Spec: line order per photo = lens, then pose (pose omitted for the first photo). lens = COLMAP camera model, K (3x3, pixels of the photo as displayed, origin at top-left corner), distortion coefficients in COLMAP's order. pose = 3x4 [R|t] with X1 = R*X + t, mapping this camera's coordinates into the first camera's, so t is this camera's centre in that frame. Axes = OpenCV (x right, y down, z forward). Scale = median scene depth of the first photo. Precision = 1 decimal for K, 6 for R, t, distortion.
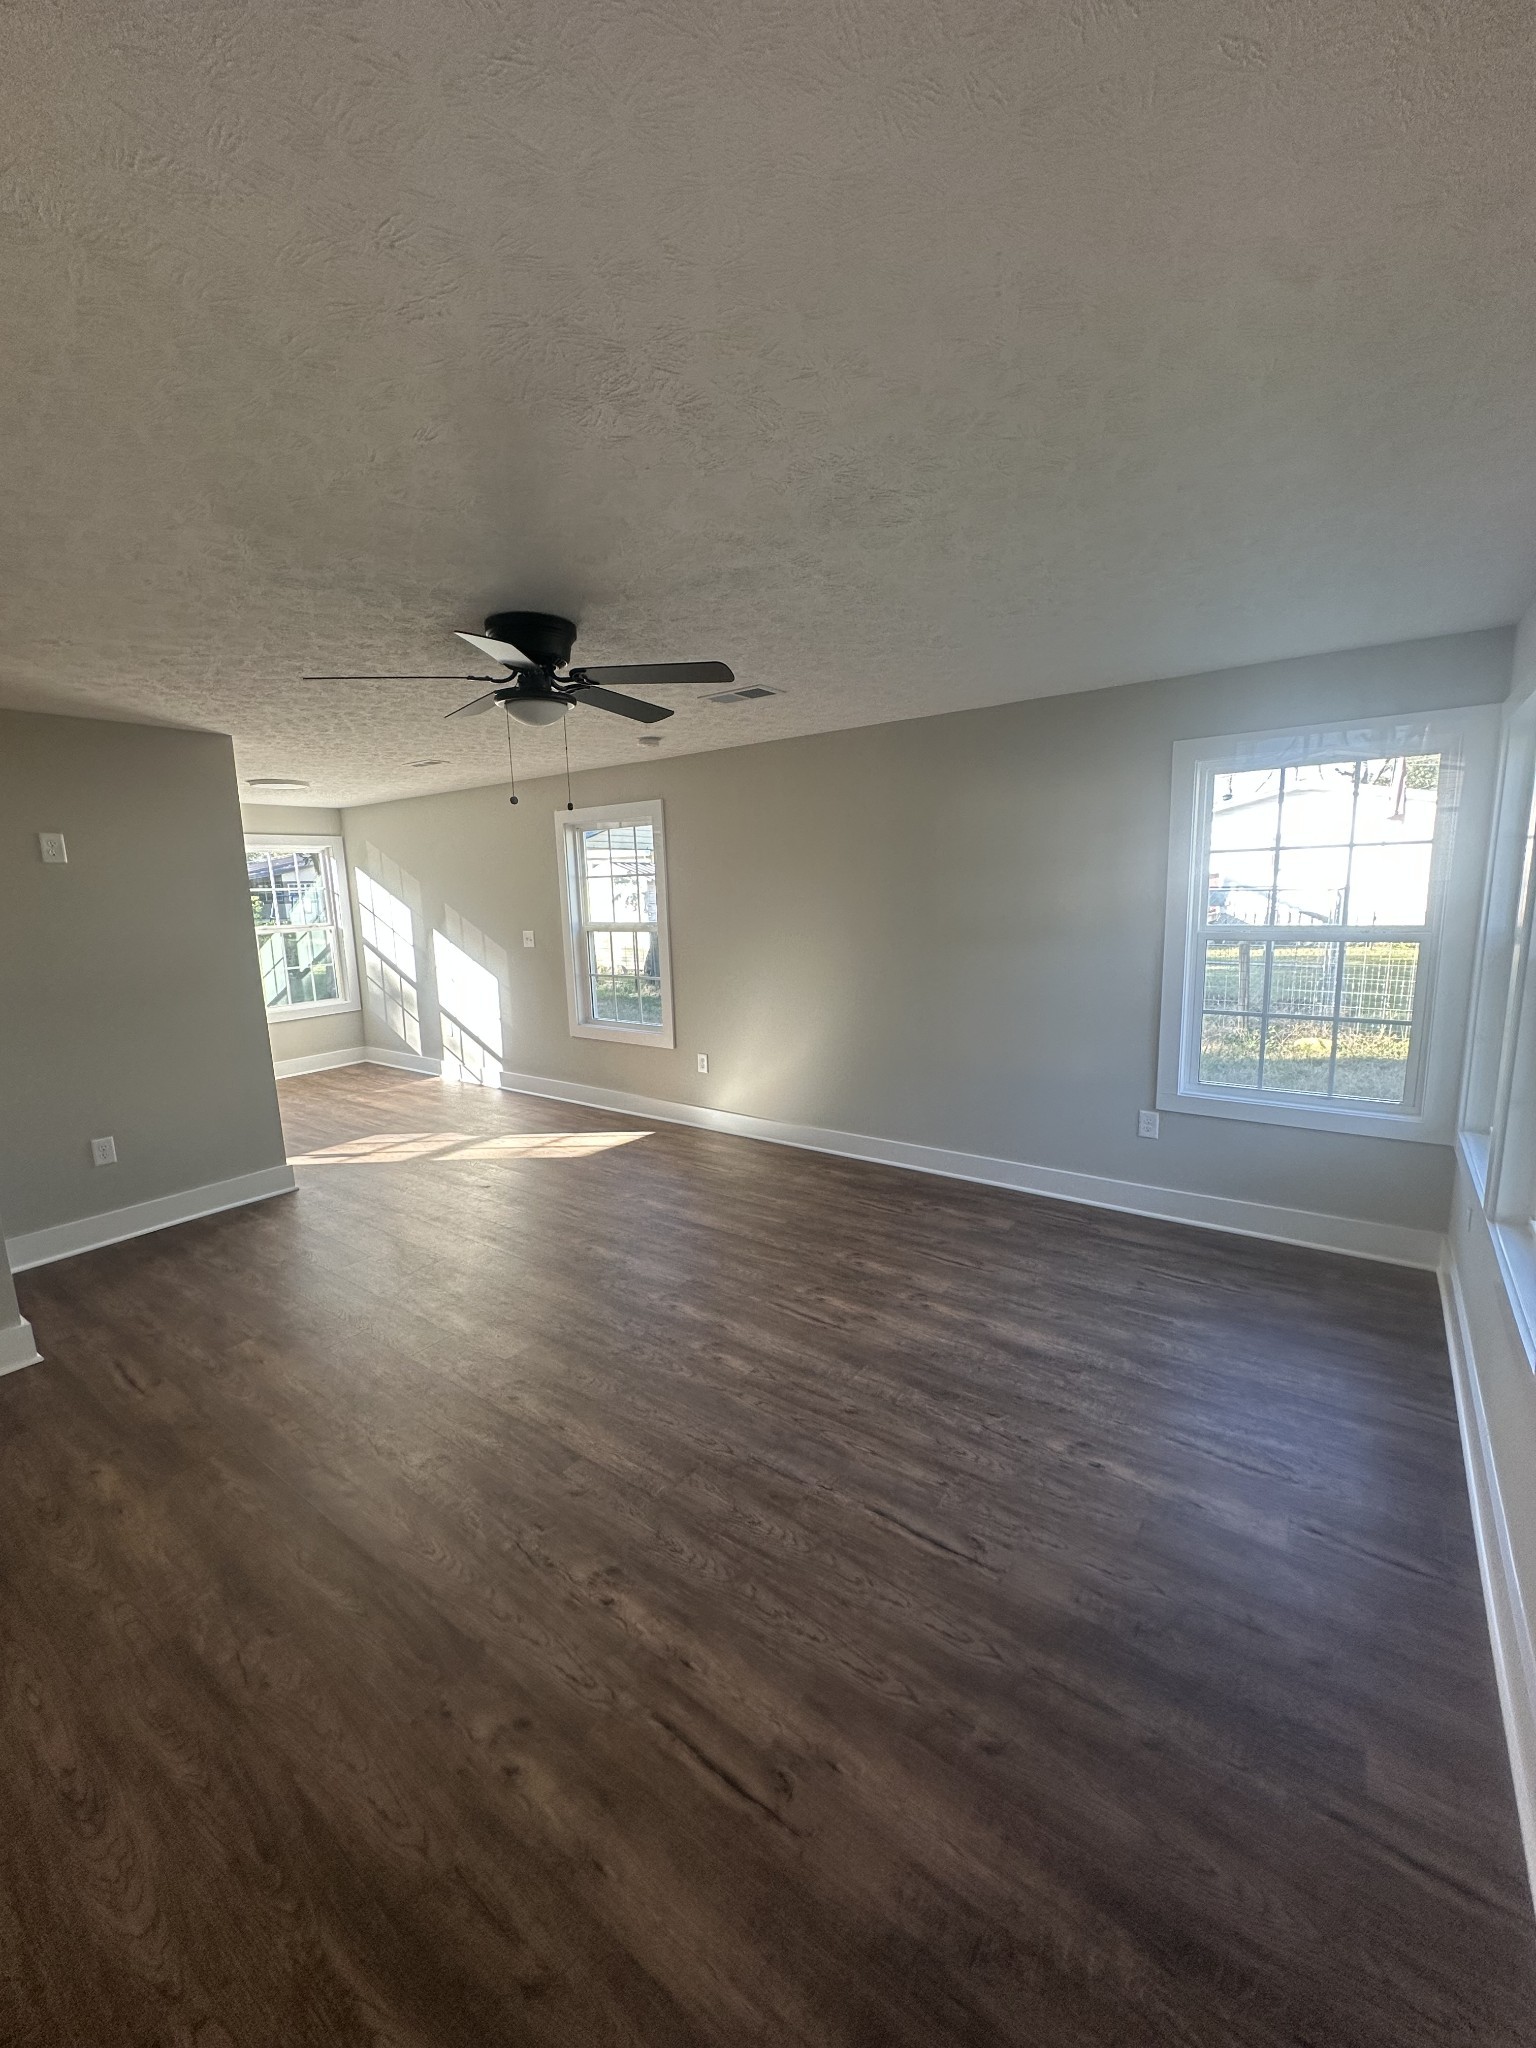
lens RADIAL K [[819.7, 0, 768.0], [0, 819.7, 1024.0], [0, 0, 1]] dist [-0.000698, 0.000441]
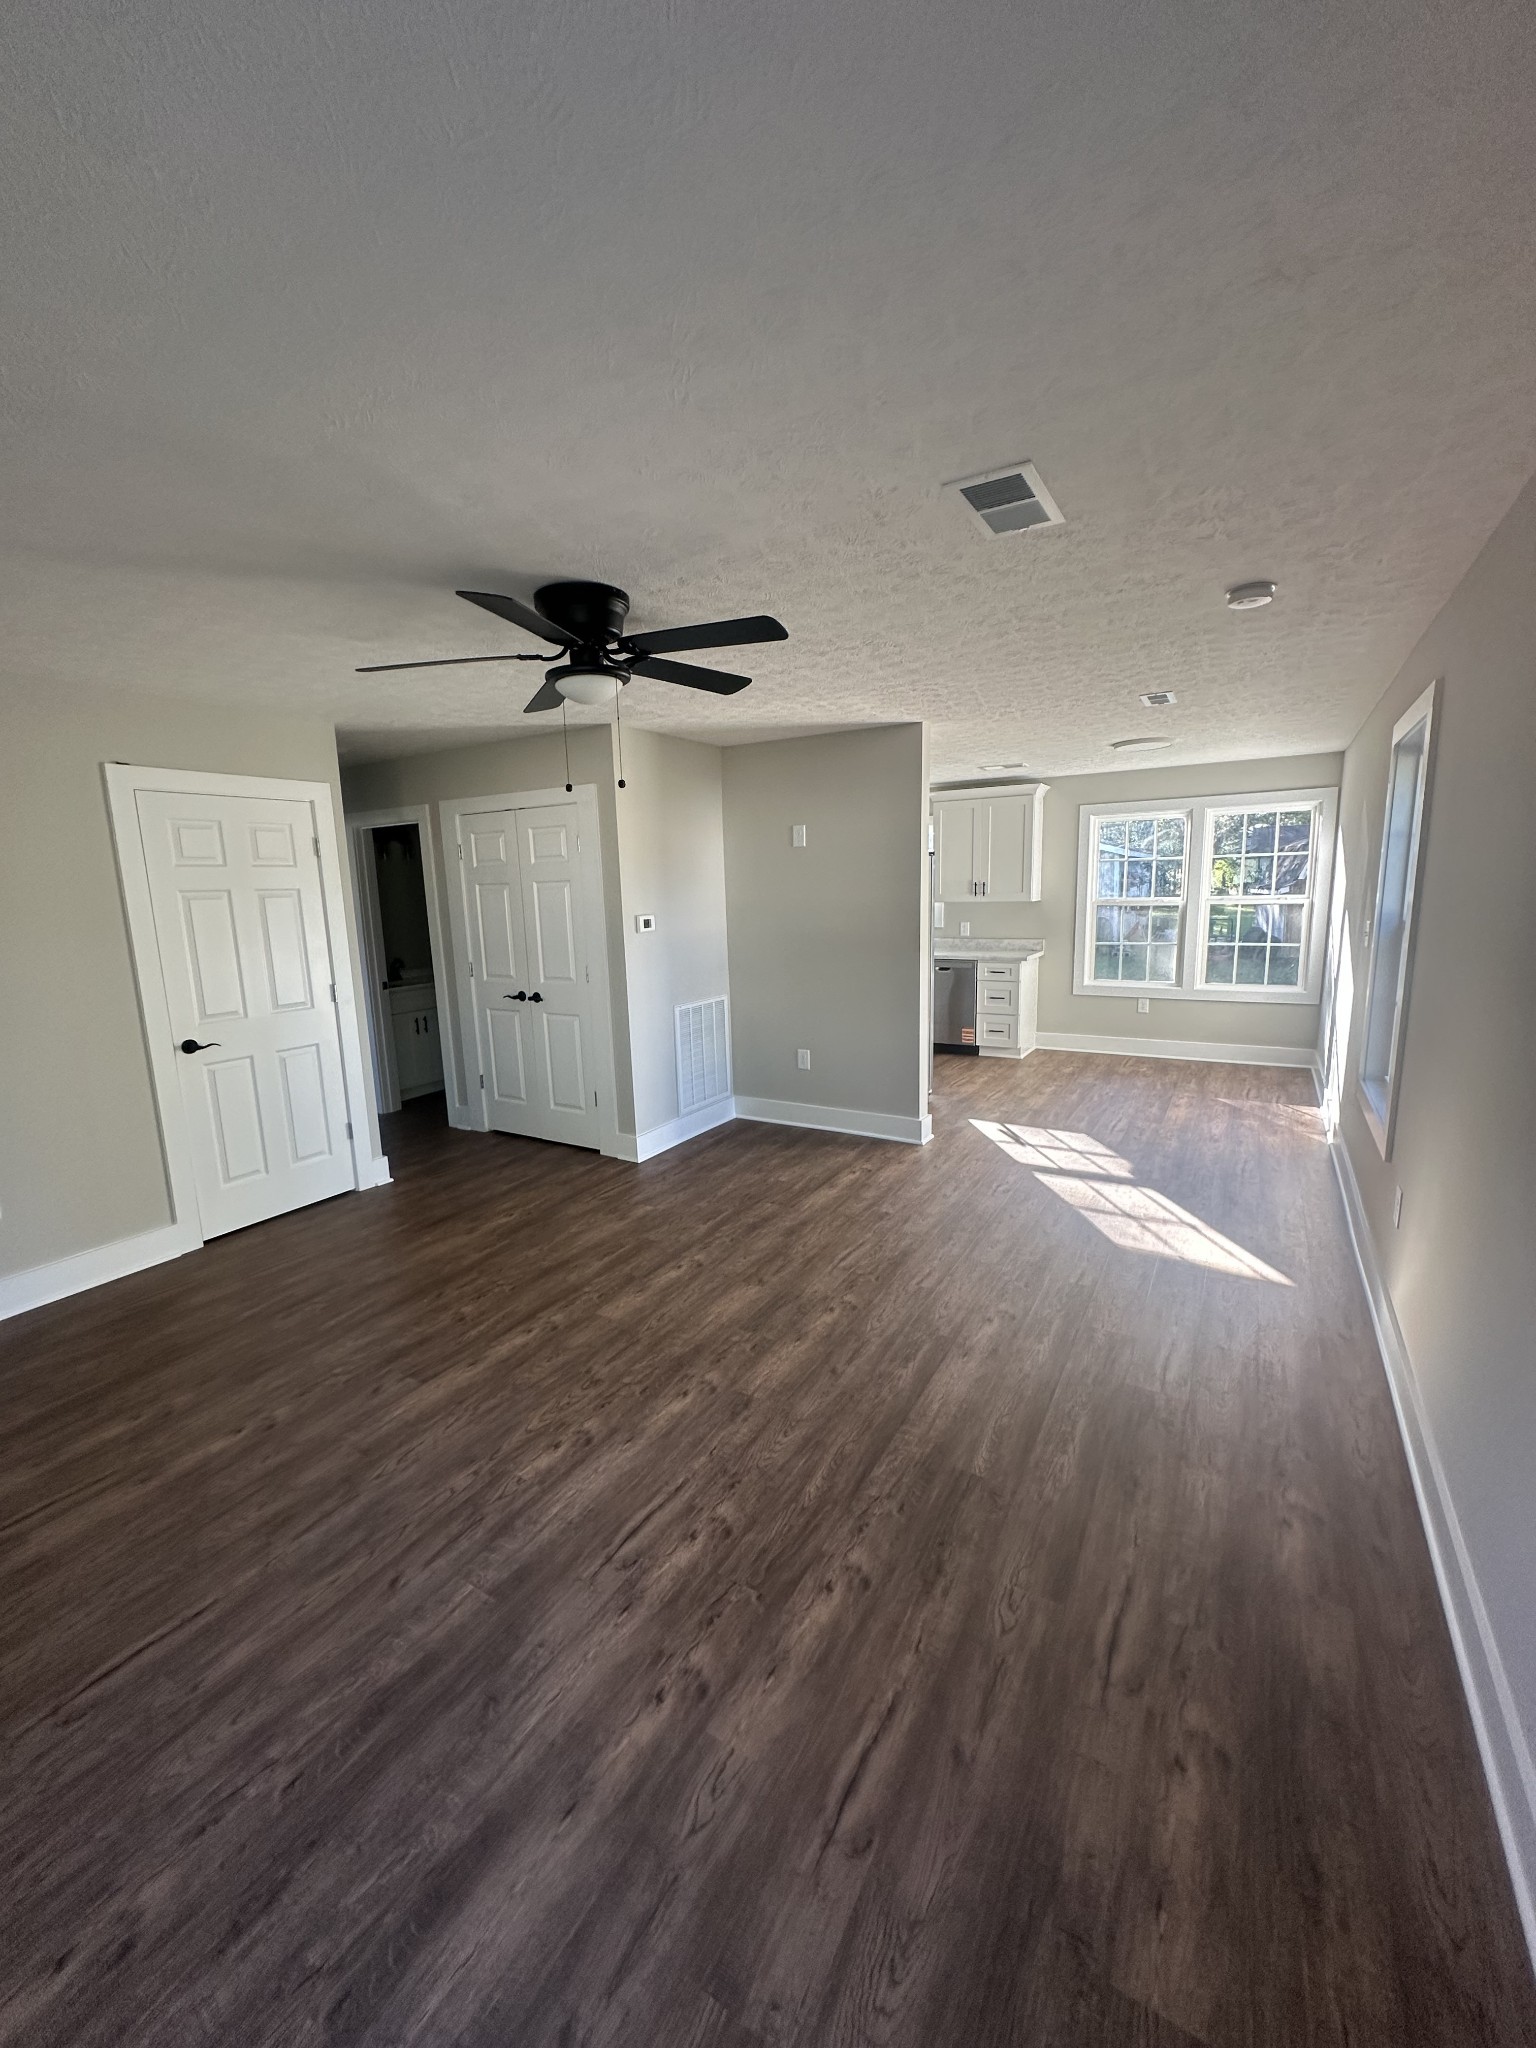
lens RADIAL K [[819.7, 0, 768.0], [0, 819.7, 1024.0], [0, 0, 1]] dist [-0.000698, 0.000441]
pose [[0.092578, 0.193132, -0.976795, 0.630989], [-0.142129, 0.973526, 0.179015, -0.172403], [0.985509, 0.122258, 0.117577, 0.972938]]
